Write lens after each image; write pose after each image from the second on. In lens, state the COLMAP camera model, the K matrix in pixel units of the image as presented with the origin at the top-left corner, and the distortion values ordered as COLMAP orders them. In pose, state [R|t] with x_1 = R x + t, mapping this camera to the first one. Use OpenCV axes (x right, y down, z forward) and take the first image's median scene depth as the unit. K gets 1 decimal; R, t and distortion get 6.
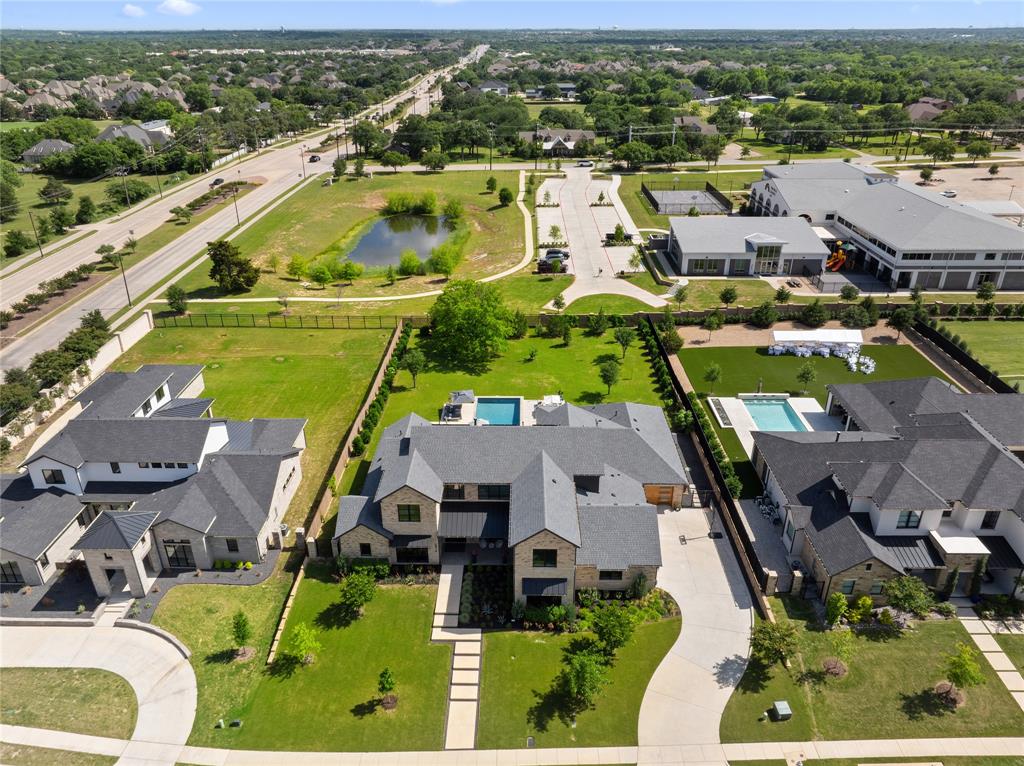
lens RADIAL K [[716.6, 0, 510.5], [0, 716.6, 380.3], [0, 0, 1]] dist [-0.022645, -0.014603]
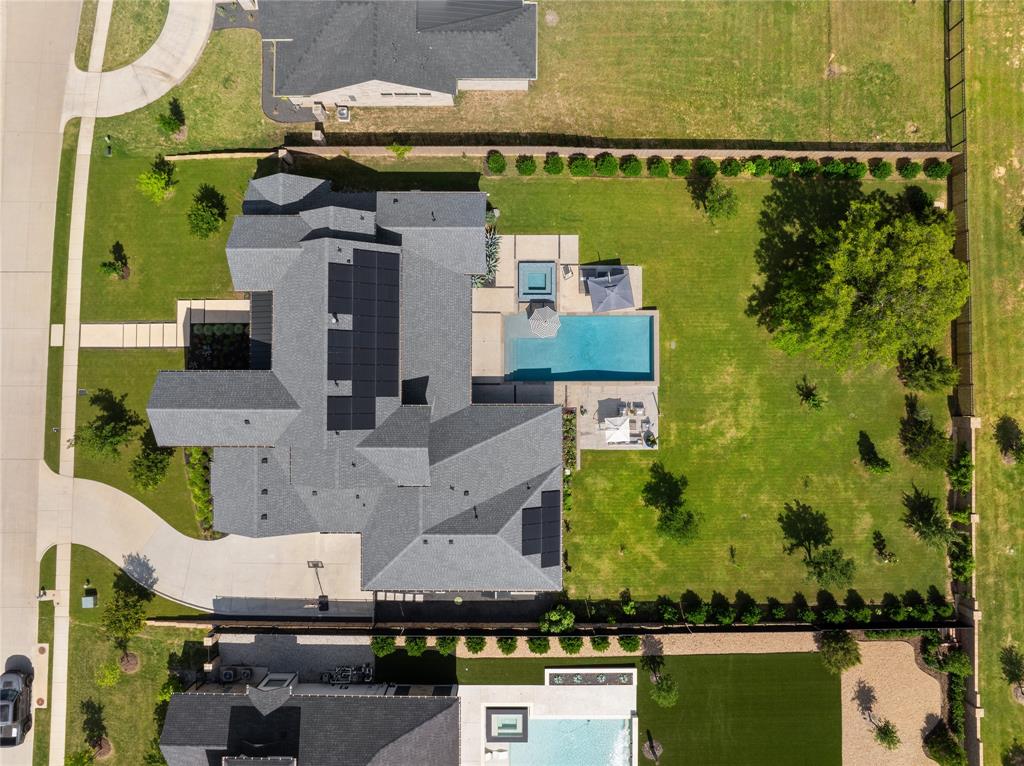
lens RADIAL K [[716.6, 0, 512.1], [0, 716.6, 374.6], [0, 0, 1]] dist [-0.022645, -0.014603]
pose [[0.019656, 0.999585, -0.021044, 0.017803], [-0.436952, 0.027520, 0.899064, -0.435486], [0.899270, -0.008477, 0.437312, 0.521932]]
